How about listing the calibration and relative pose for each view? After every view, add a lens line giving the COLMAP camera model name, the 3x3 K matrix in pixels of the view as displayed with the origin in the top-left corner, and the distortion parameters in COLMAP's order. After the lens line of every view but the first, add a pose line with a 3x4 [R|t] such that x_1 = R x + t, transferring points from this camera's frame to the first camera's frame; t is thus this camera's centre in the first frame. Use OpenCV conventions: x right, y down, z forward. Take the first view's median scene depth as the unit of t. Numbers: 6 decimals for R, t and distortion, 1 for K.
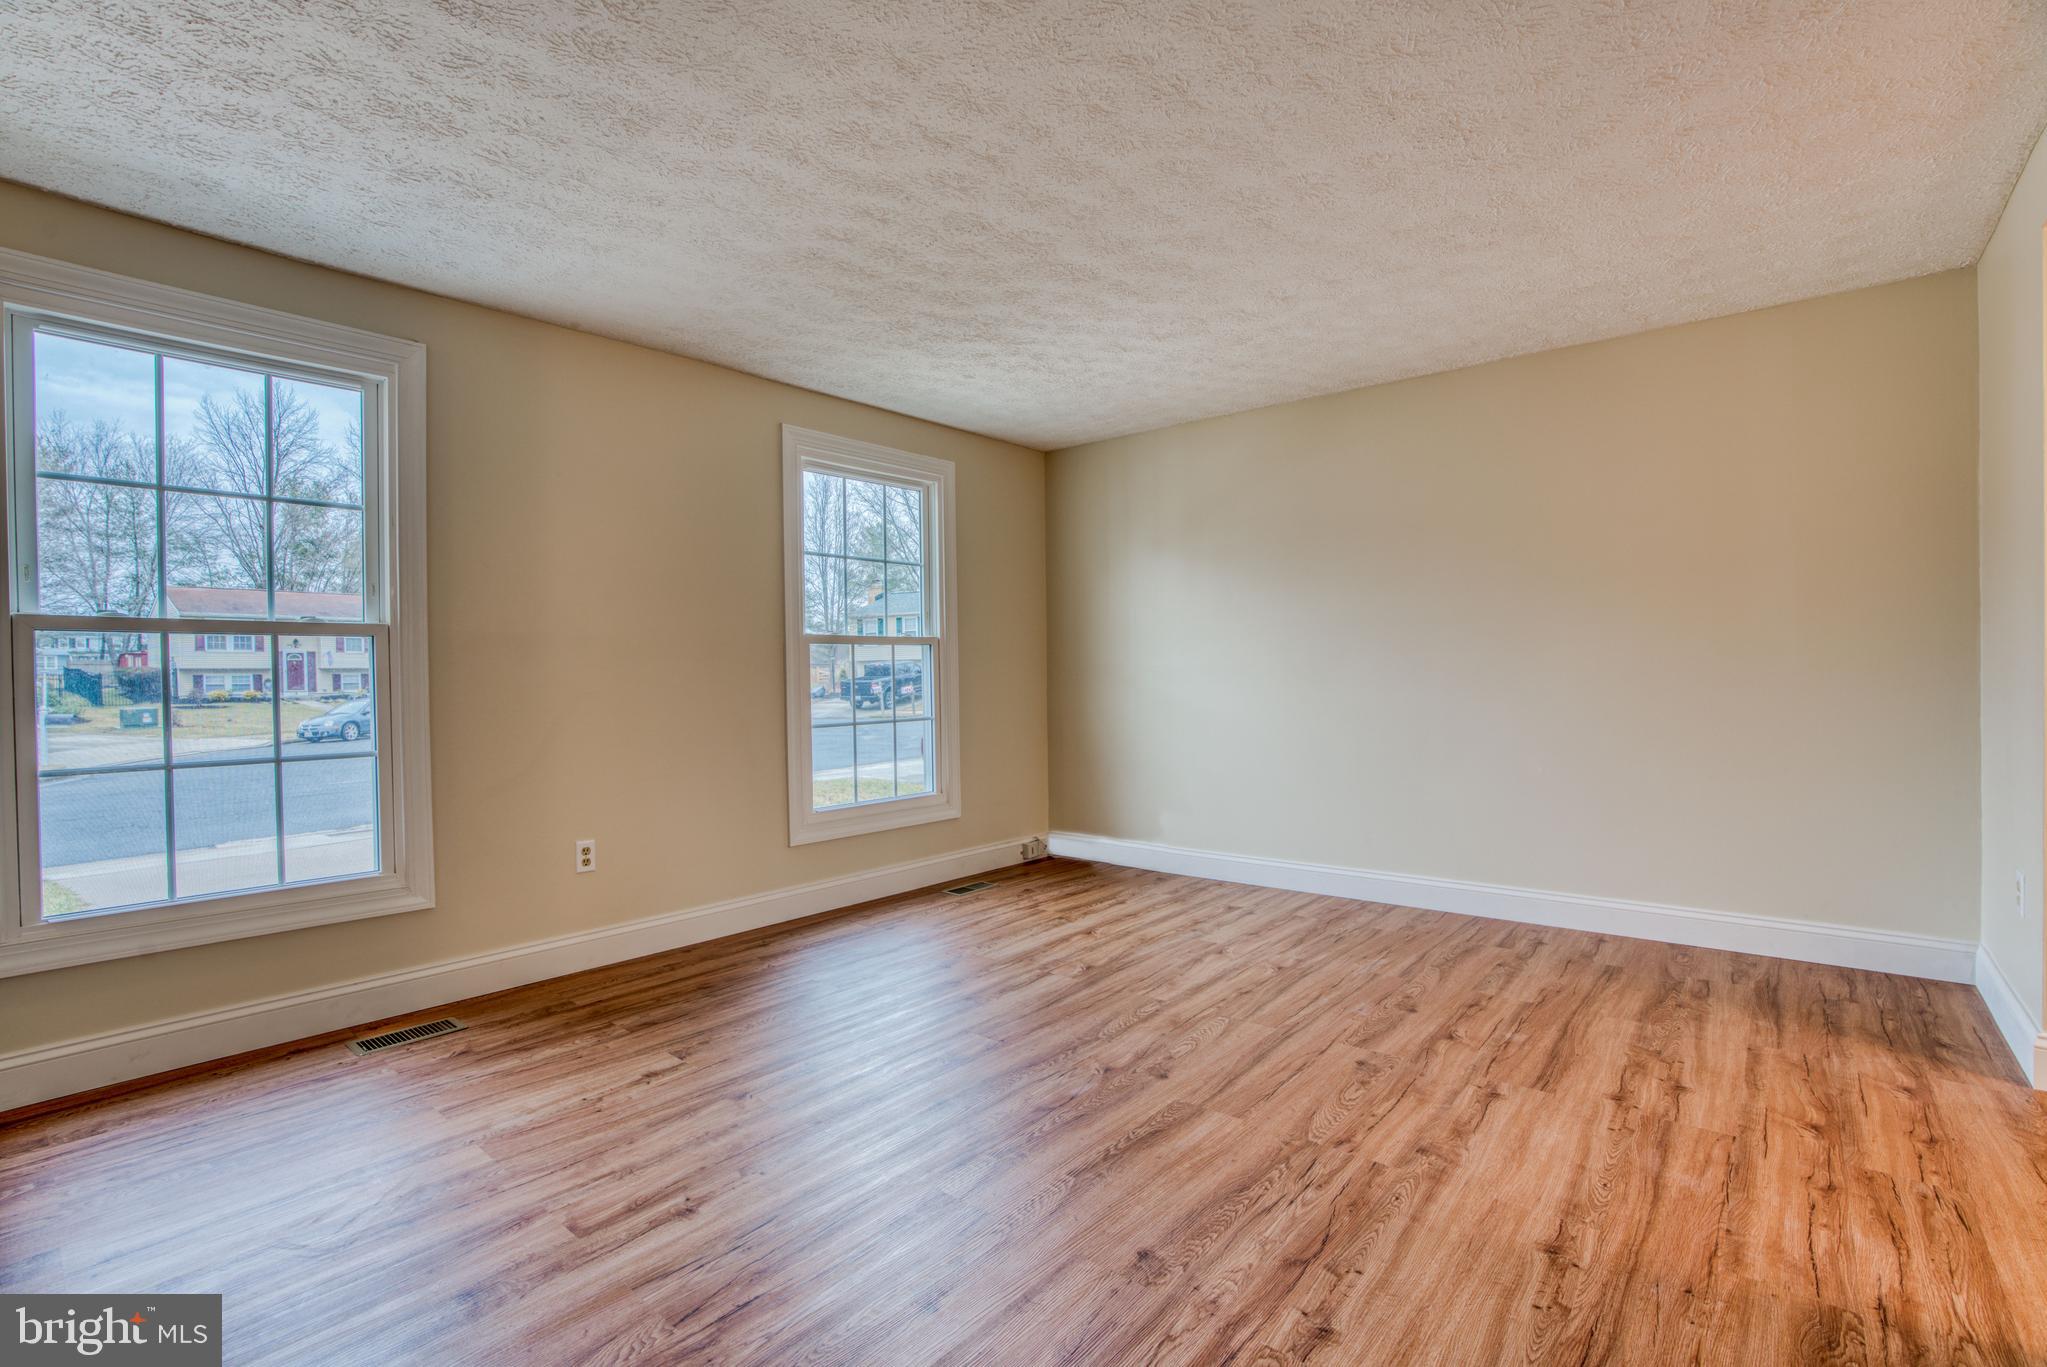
lens RADIAL K [[976.7, 0, 1017.3], [0, 976.7, 680.4], [0, 0, 1]] dist [-0.071580, 0.026720]
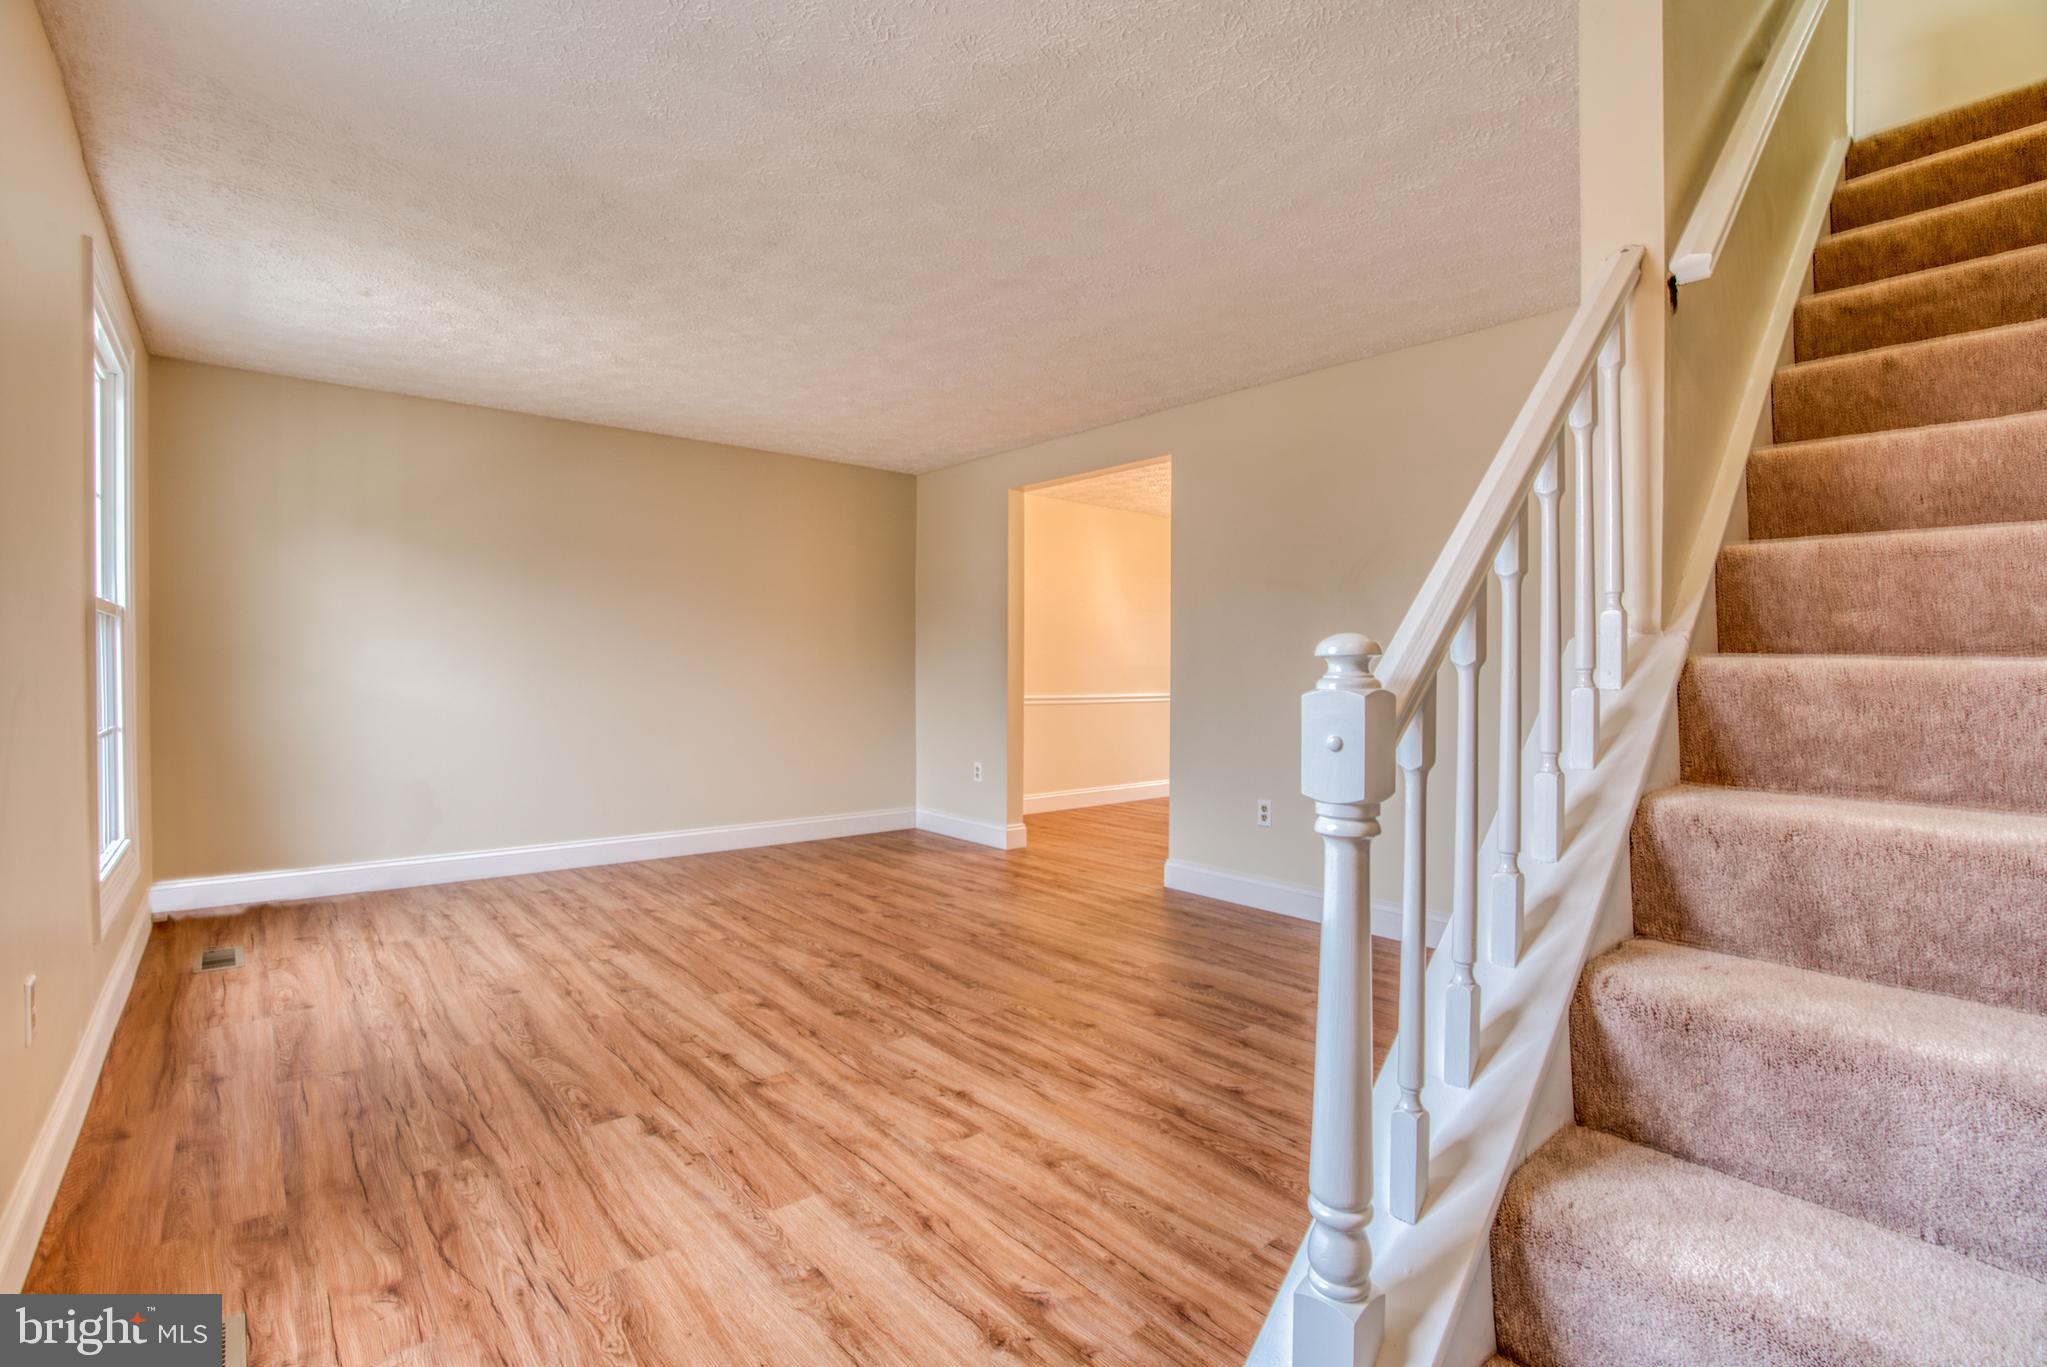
lens RADIAL K [[893.8, 0, 1023.1], [0, 893.8, 683.3], [0, 0, 1]] dist [-0.068654, 0.021992]
pose [[0.153778, 0.001097, 0.988105, -1.263488], [-0.006553, 0.999979, -0.000091, -0.004633], [-0.988084, -0.006461, 0.153782, 0.605182]]
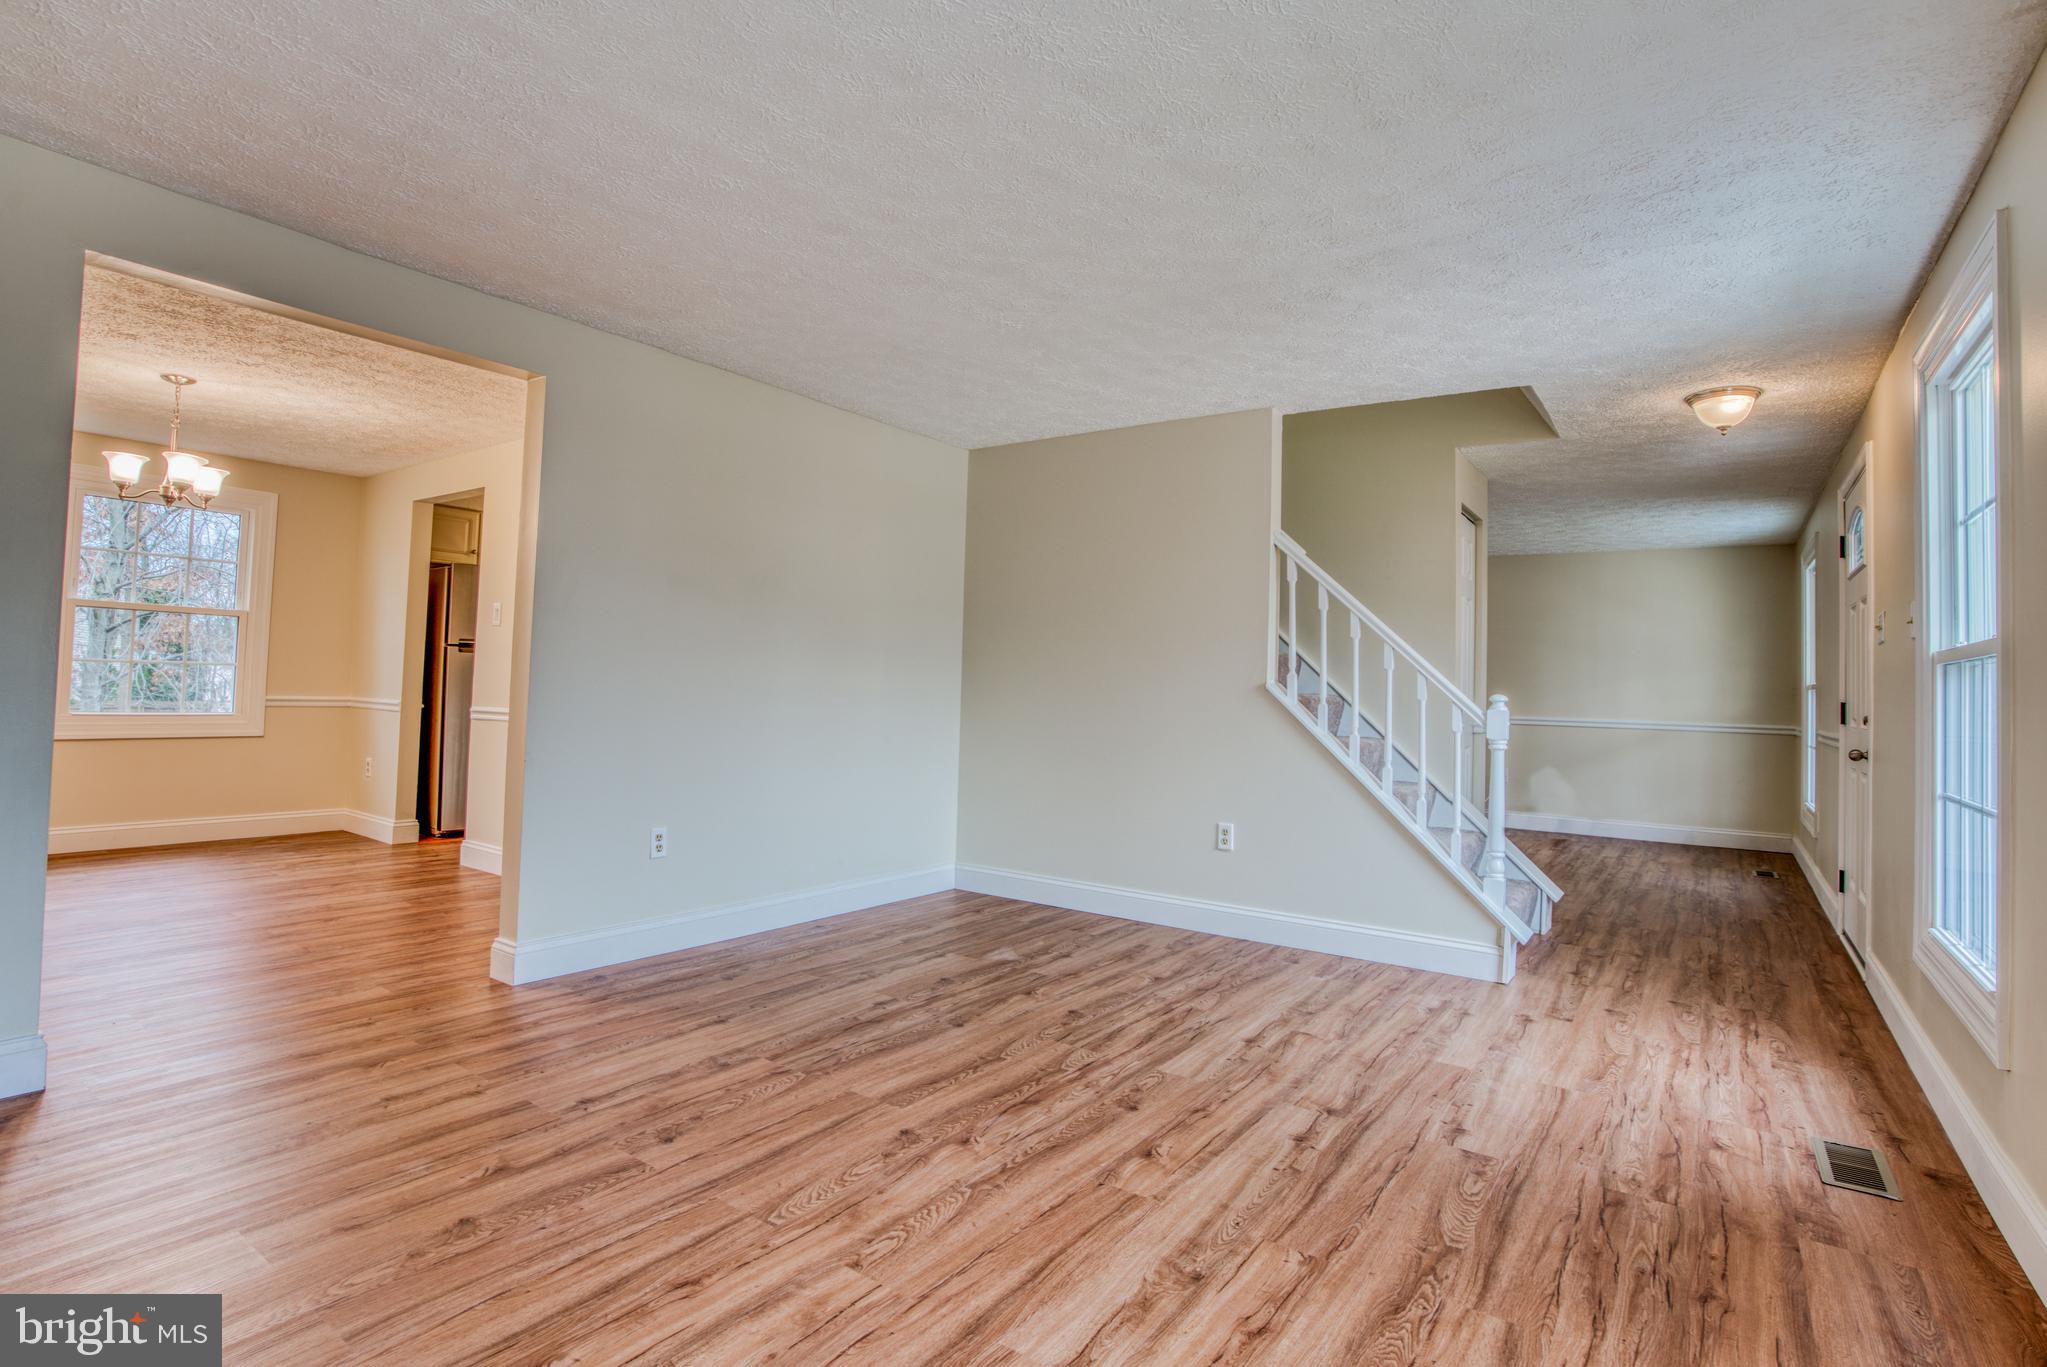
lens RADIAL K [[1048.2, 0, 1013.8], [0, 1048.2, 686.9], [0, 0, 1]] dist [-0.078204, 0.030837]
pose [[-0.996647, -0.016327, -0.080177, 0.148305], [-0.016699, 0.999853, 0.003971, -0.015131], [0.080101, 0.005297, -0.996773, 2.184068]]
